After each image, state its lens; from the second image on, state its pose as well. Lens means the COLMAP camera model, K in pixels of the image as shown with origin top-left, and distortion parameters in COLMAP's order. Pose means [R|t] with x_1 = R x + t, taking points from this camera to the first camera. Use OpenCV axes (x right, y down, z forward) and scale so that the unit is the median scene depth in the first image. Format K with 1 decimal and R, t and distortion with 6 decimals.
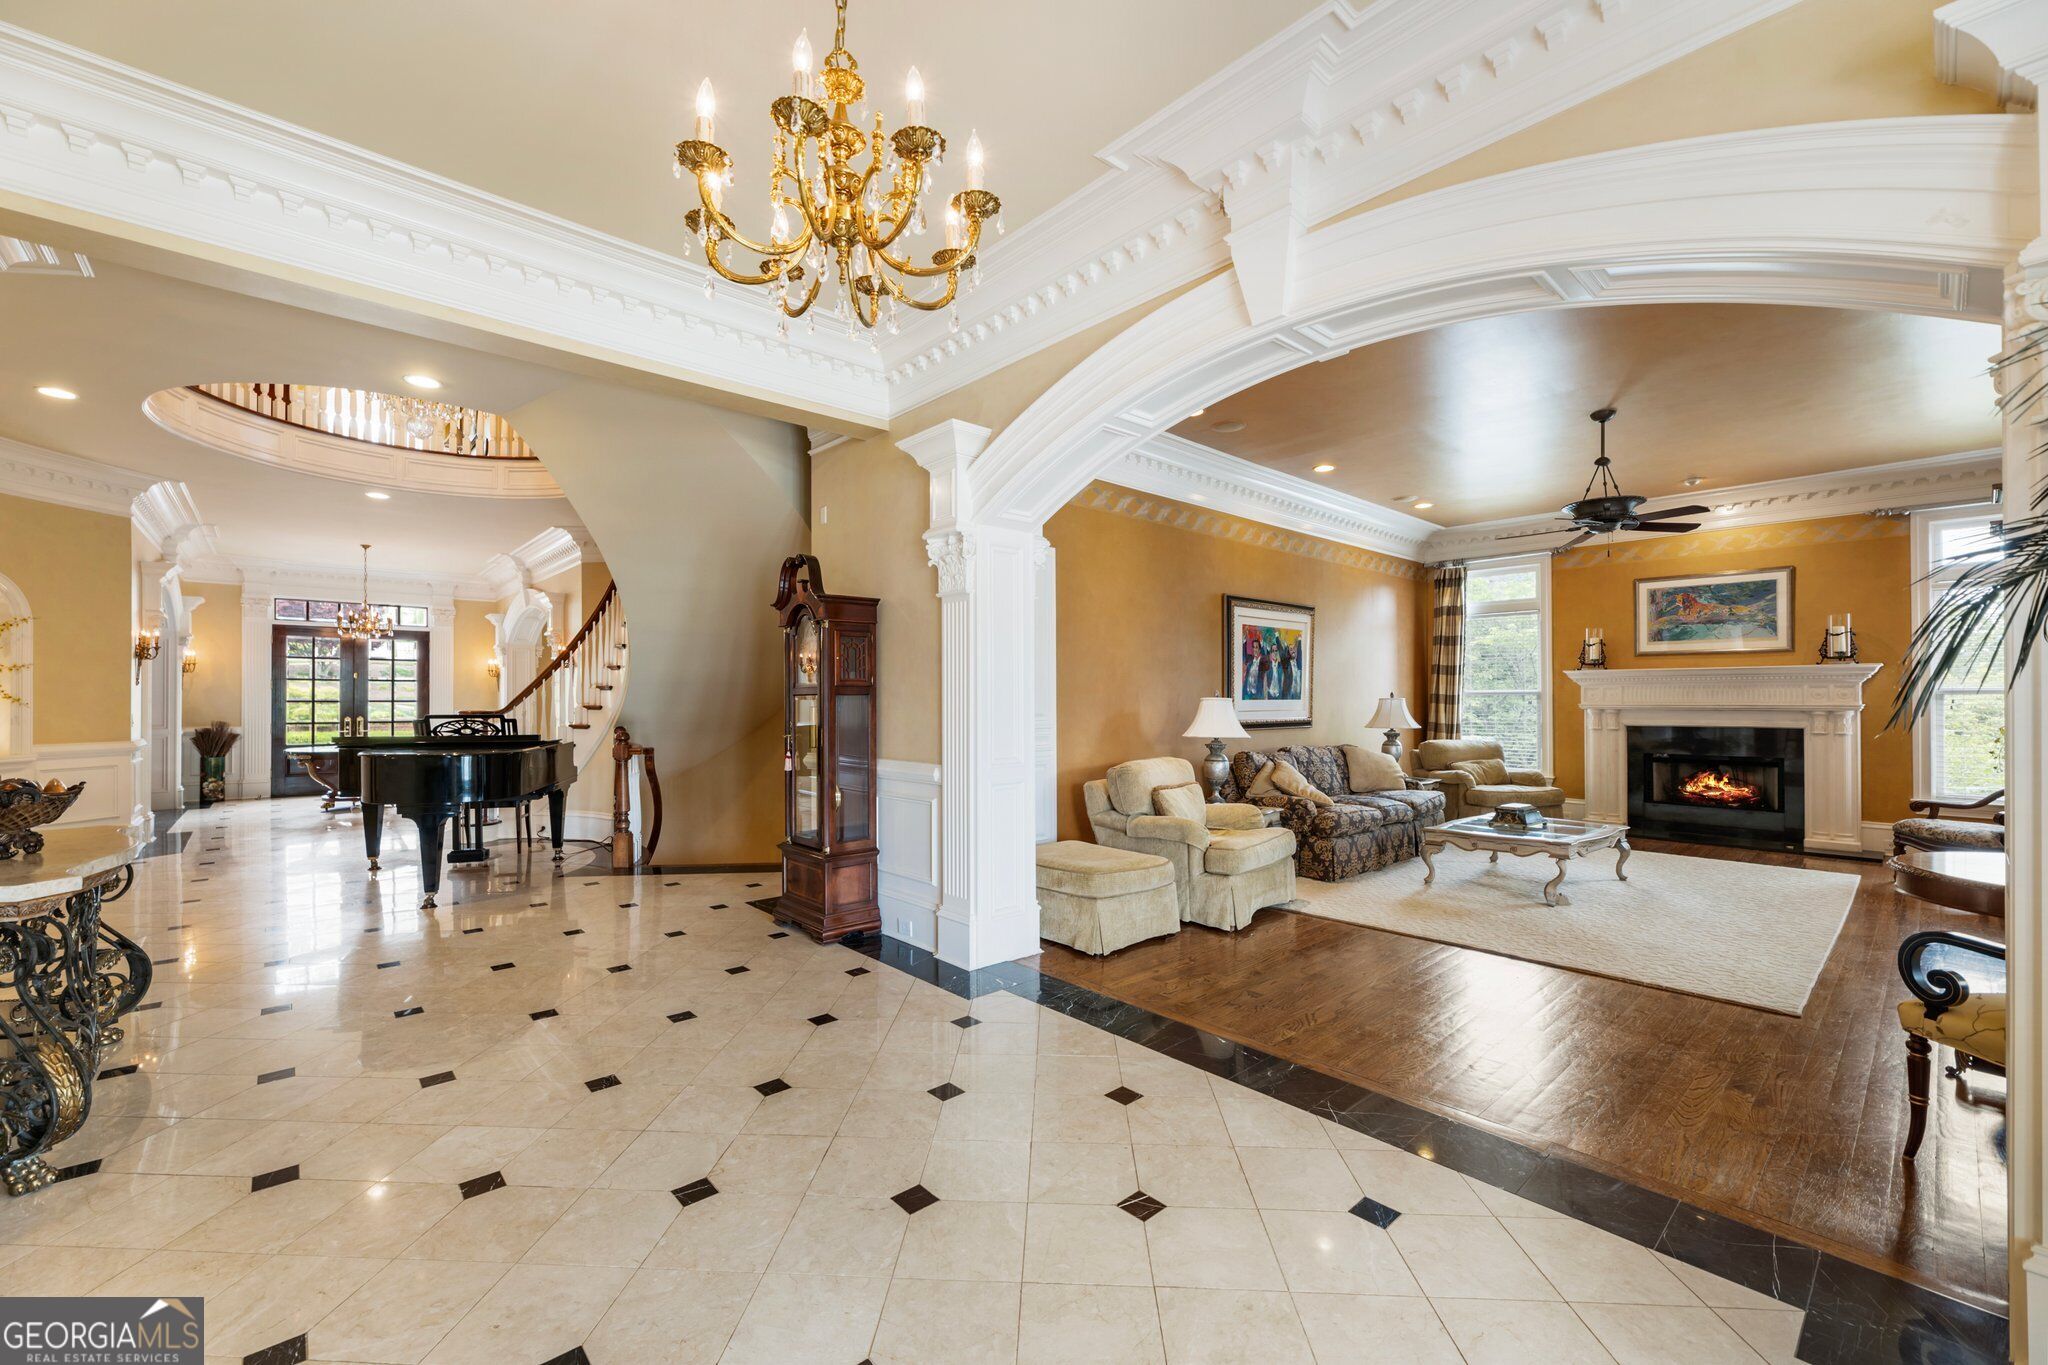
lens RADIAL K [[827.6, 0, 1022.5], [0, 827.6, 694.6], [0, 0, 1]] dist [-0.001594, -0.000735]
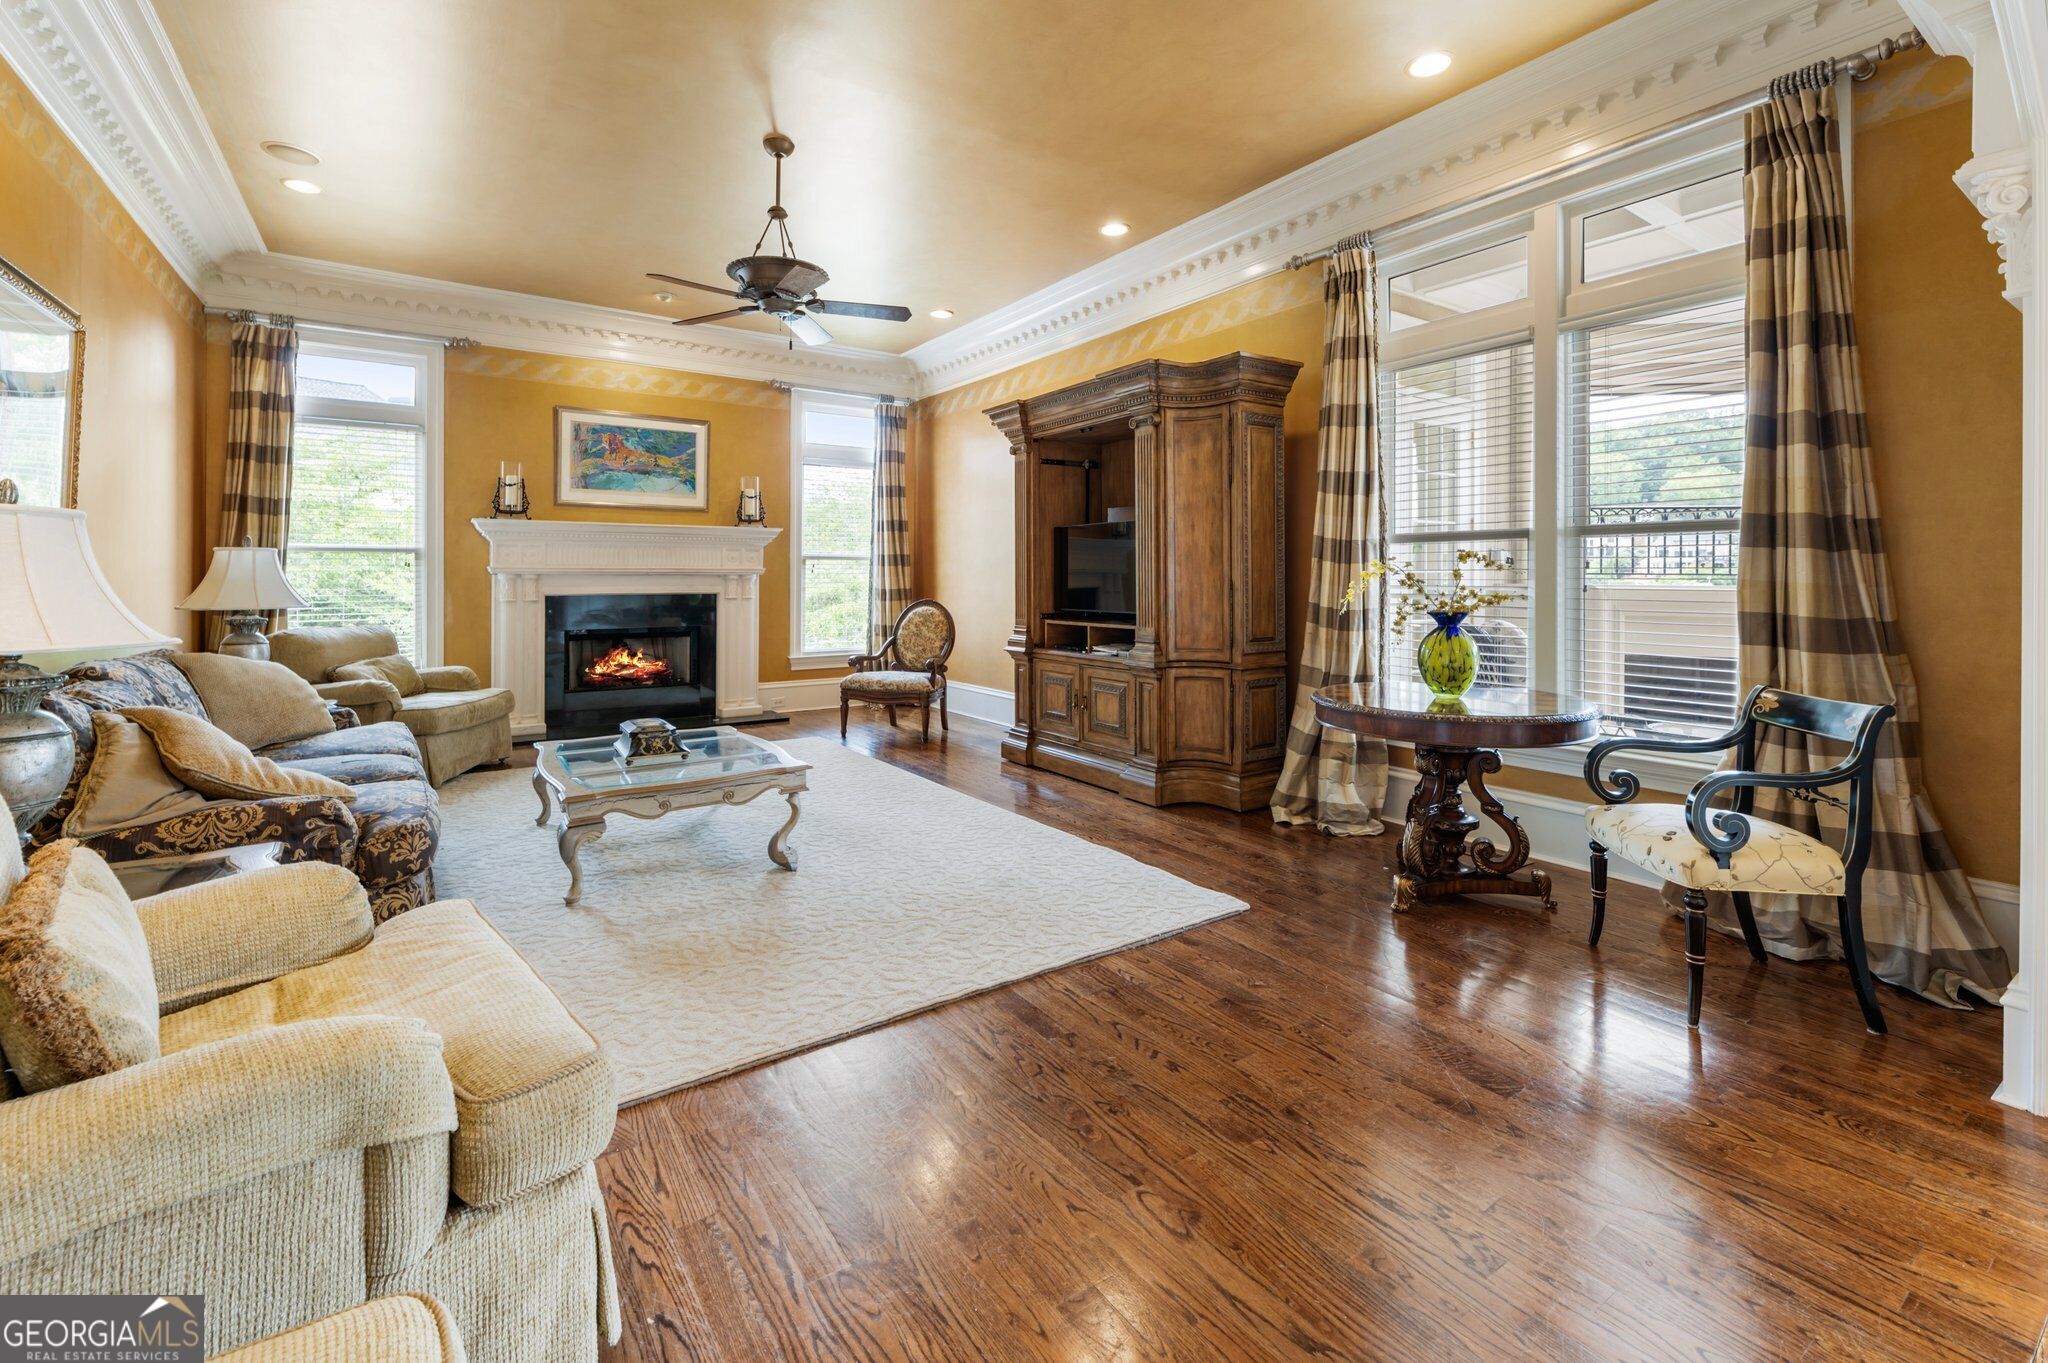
lens RADIAL K [[872.2, 0, 995.4], [0, 872.2, 577.8], [0, 0, 1]] dist [0.001550, 0.000218]
pose [[0.147393, 0.000981, 0.989077, -0.002769], [-0.007565, 0.999971, 0.000135, 0.018706], [-0.989049, -0.007502, 0.147397, 0.488778]]
